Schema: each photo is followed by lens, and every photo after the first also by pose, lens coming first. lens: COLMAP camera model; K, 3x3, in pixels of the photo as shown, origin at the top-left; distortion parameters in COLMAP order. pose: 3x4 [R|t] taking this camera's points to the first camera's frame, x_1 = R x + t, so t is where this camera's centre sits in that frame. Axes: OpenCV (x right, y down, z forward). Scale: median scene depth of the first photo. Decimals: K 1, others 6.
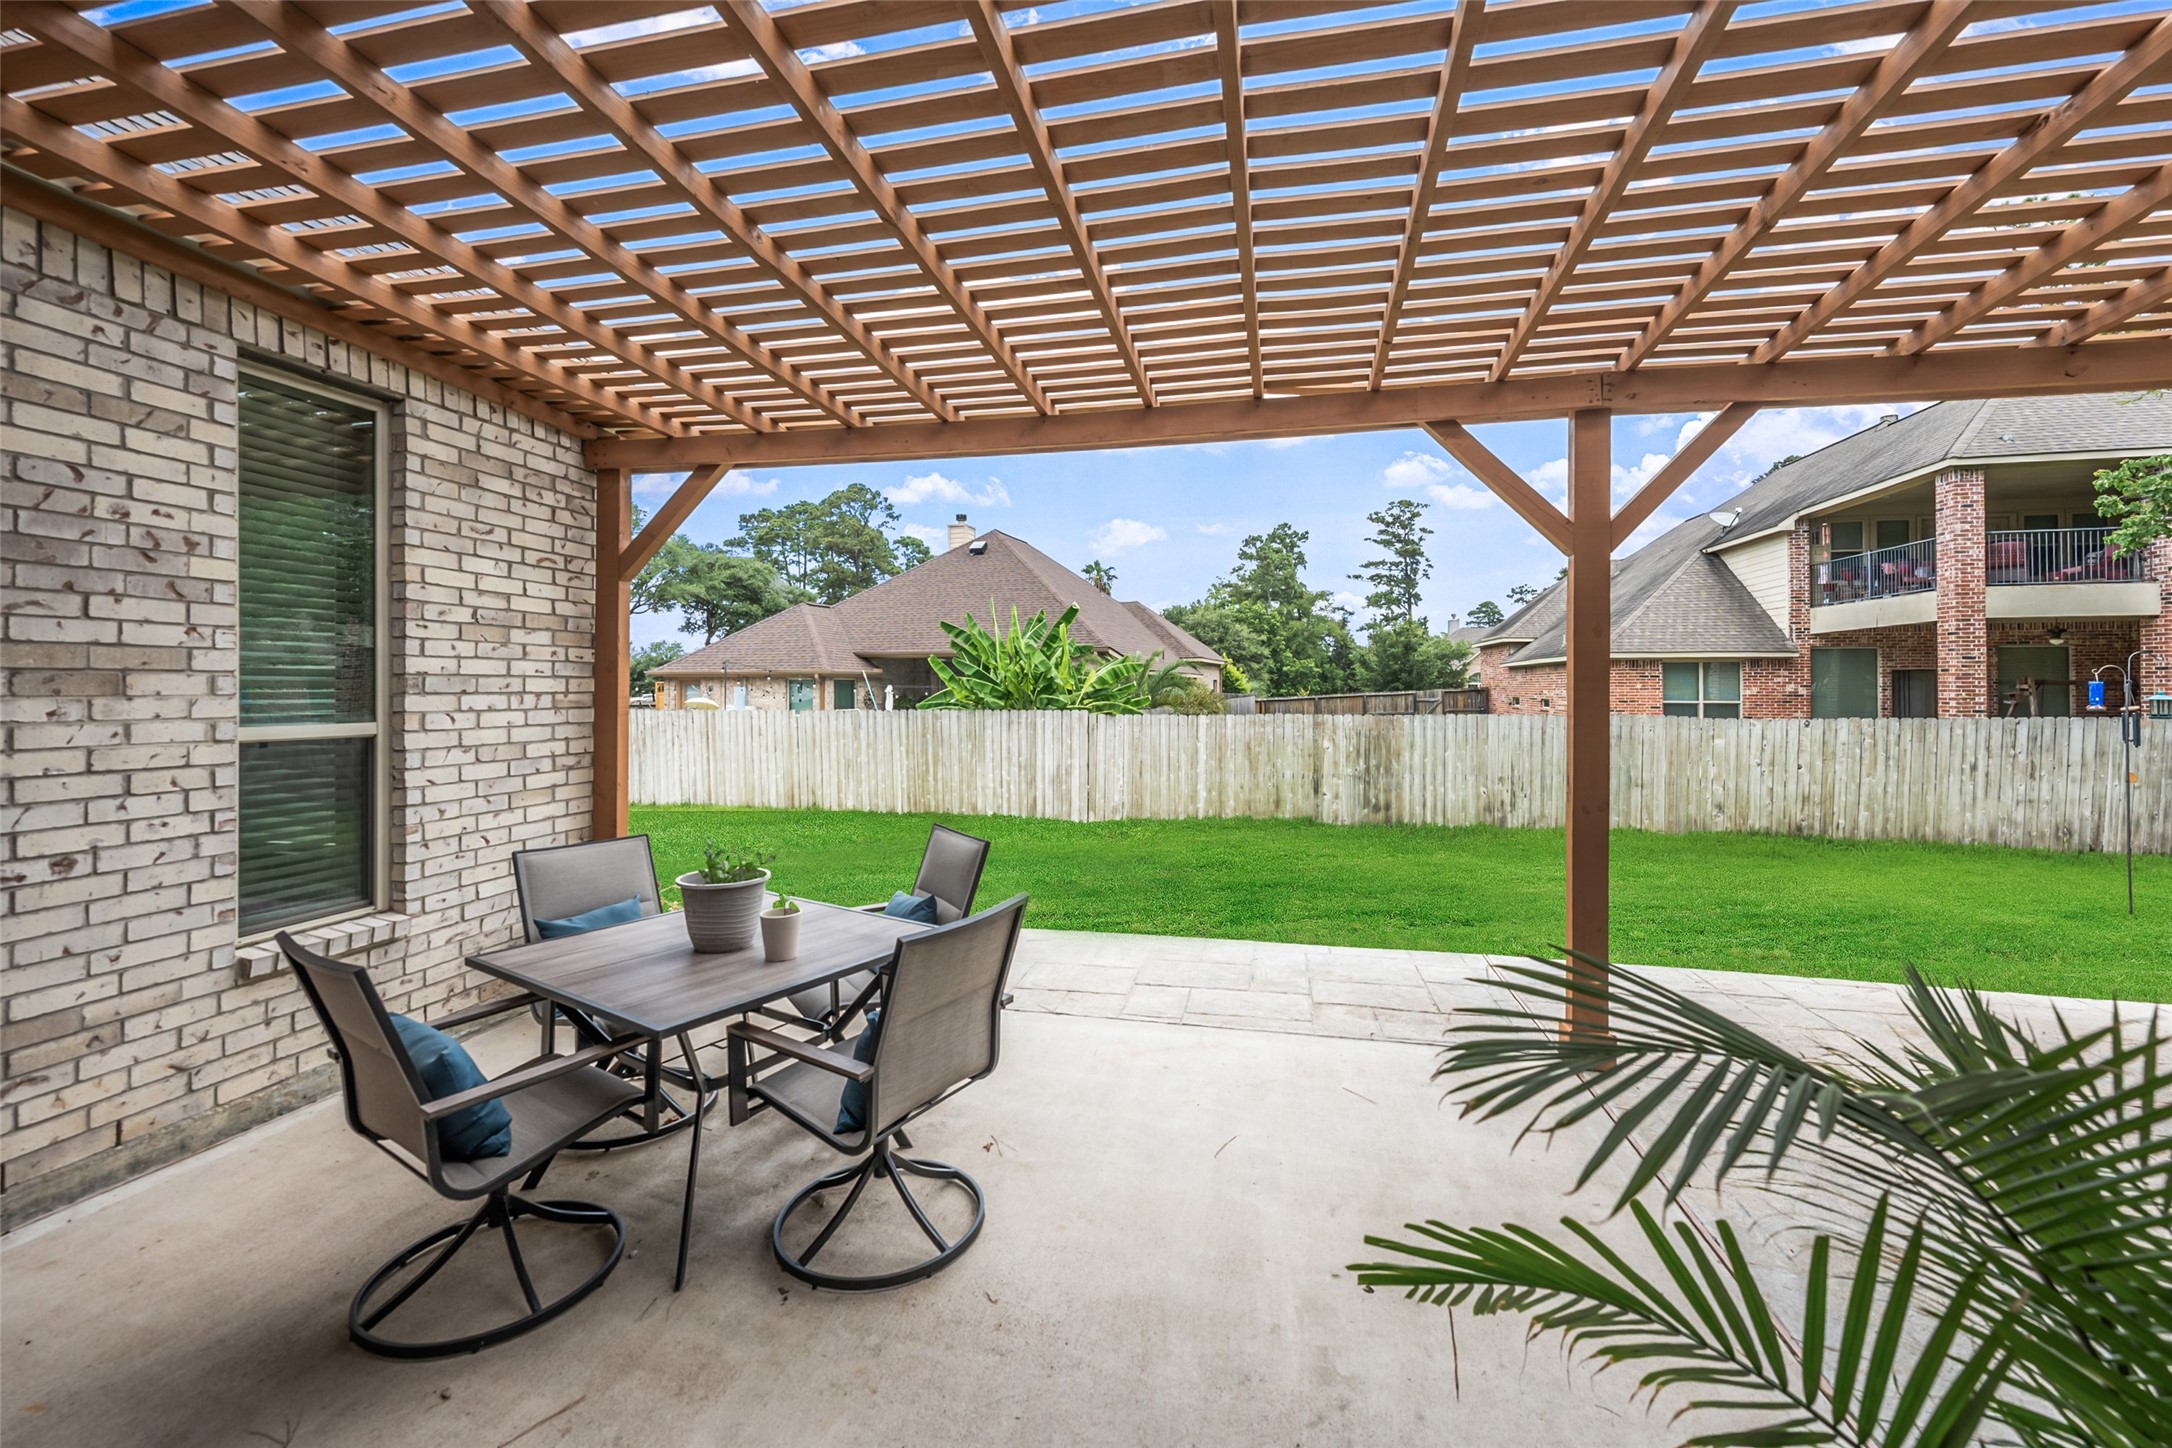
lens RADIAL K [[886.6, 0, 1080.3], [0, 886.6, 690.1], [0, 0, 1]] dist [0.000143, 0.000060]
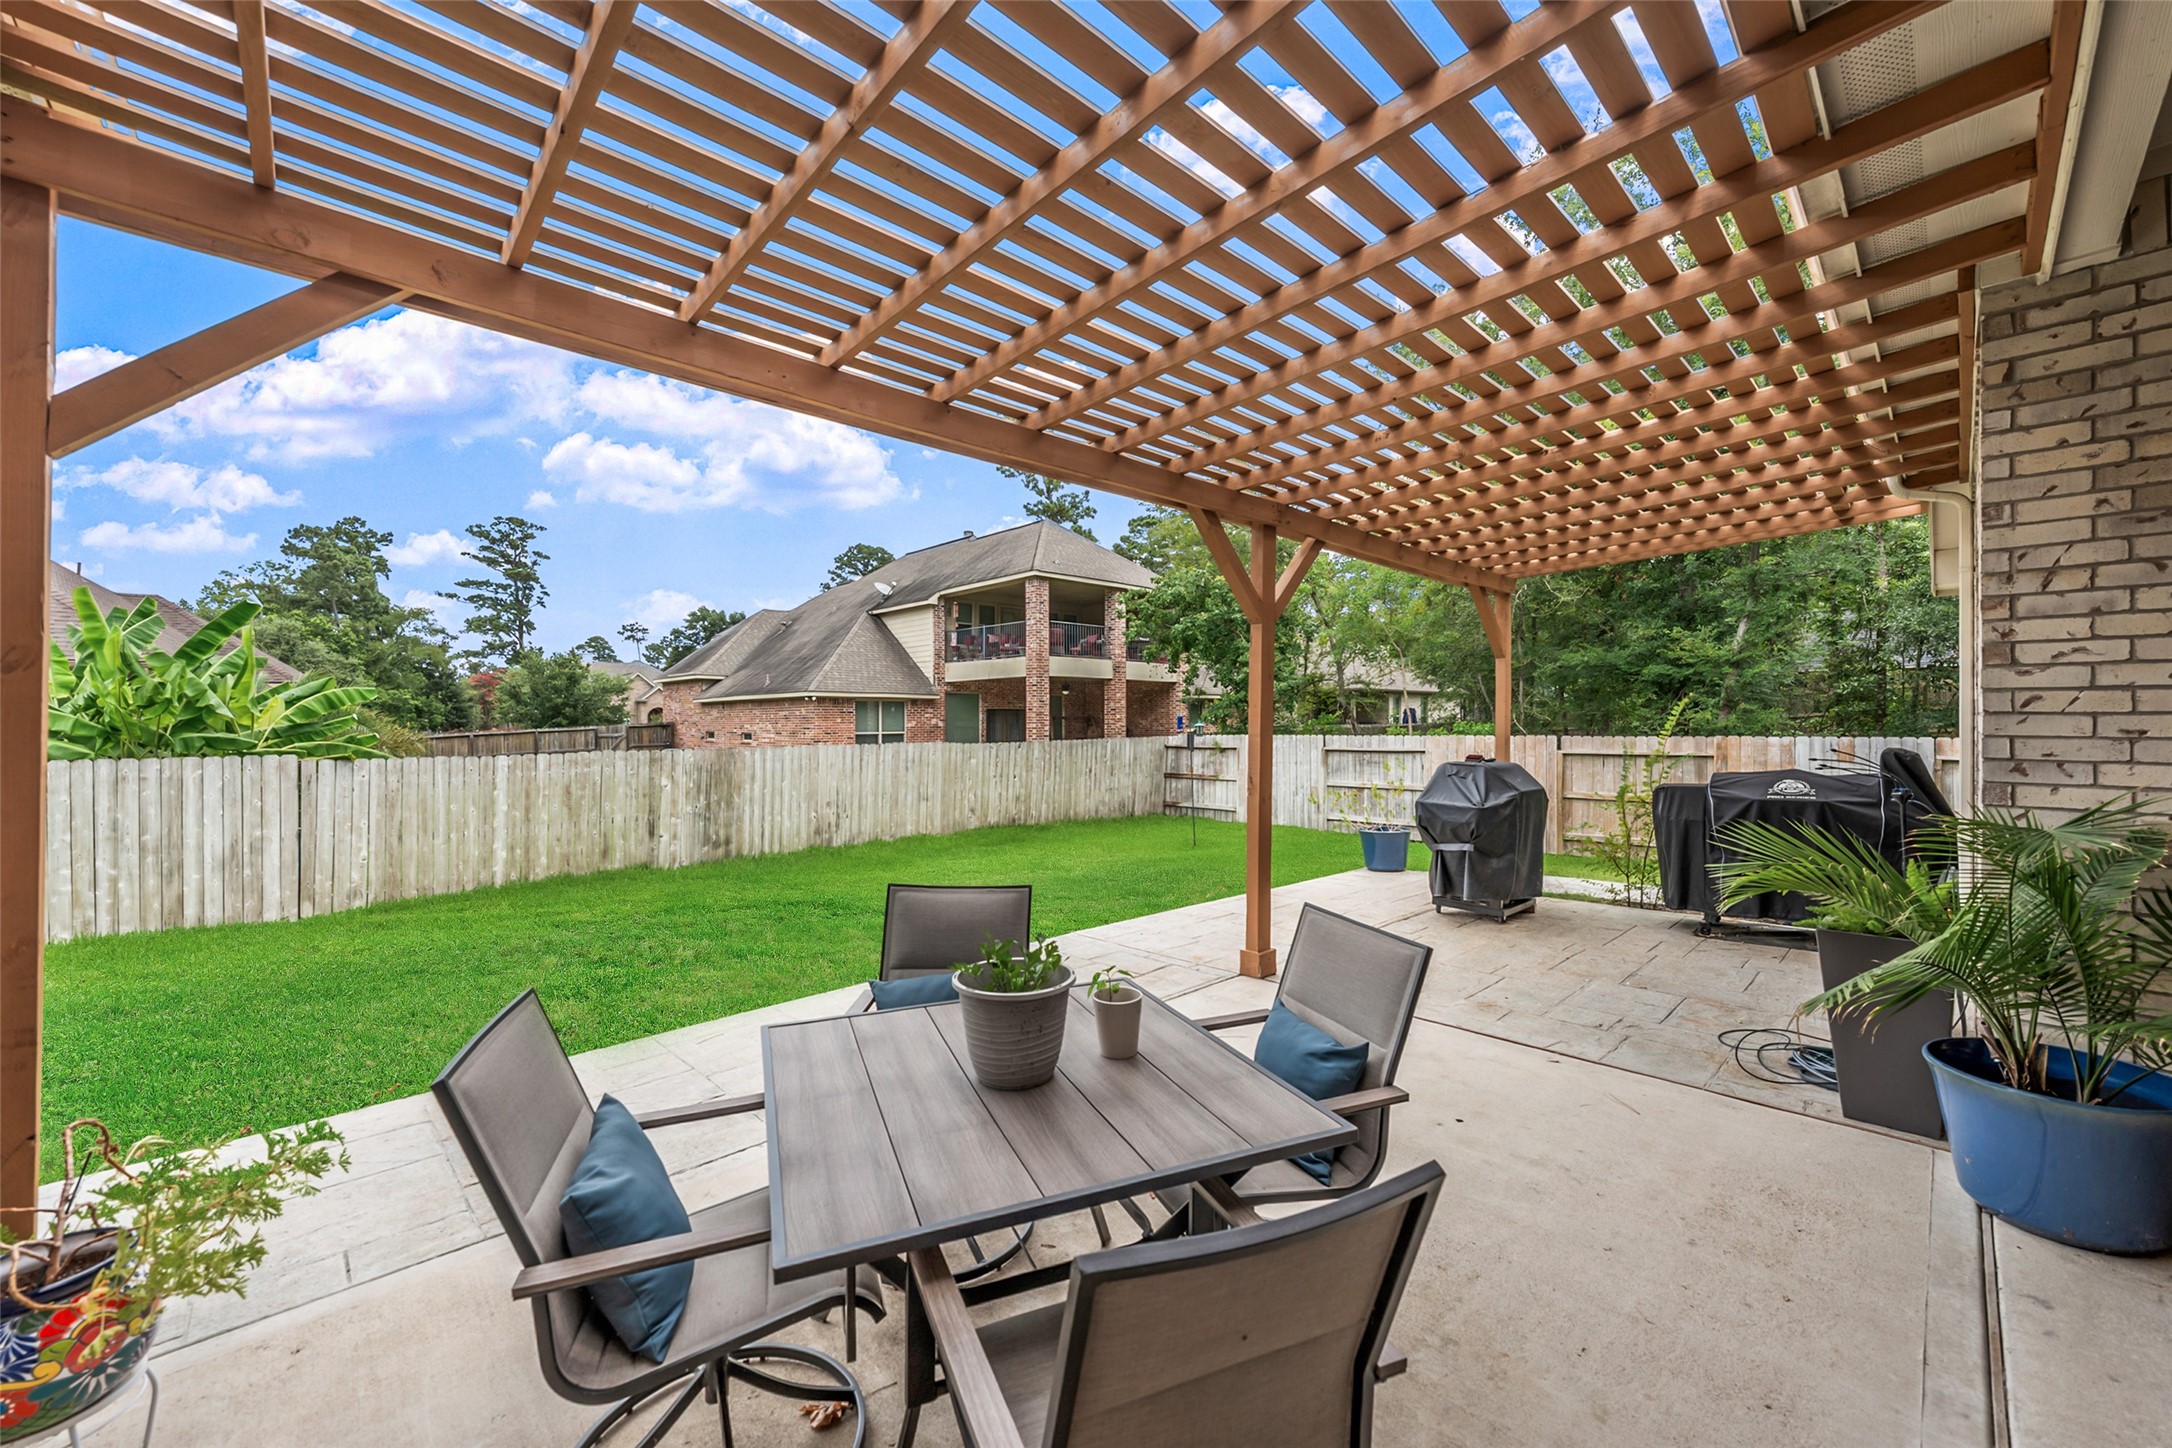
lens RADIAL K [[854.8, 0, 1088.4], [0, 854.8, 722.6], [0, 0, 1]] dist [0.000659, 0.000048]
pose [[0.547291, -0.002610, 0.836938, -0.195563], [0.006410, 0.999979, -0.001073, 0.002344], [-0.836918, 0.005951, 0.547296, 0.119964]]
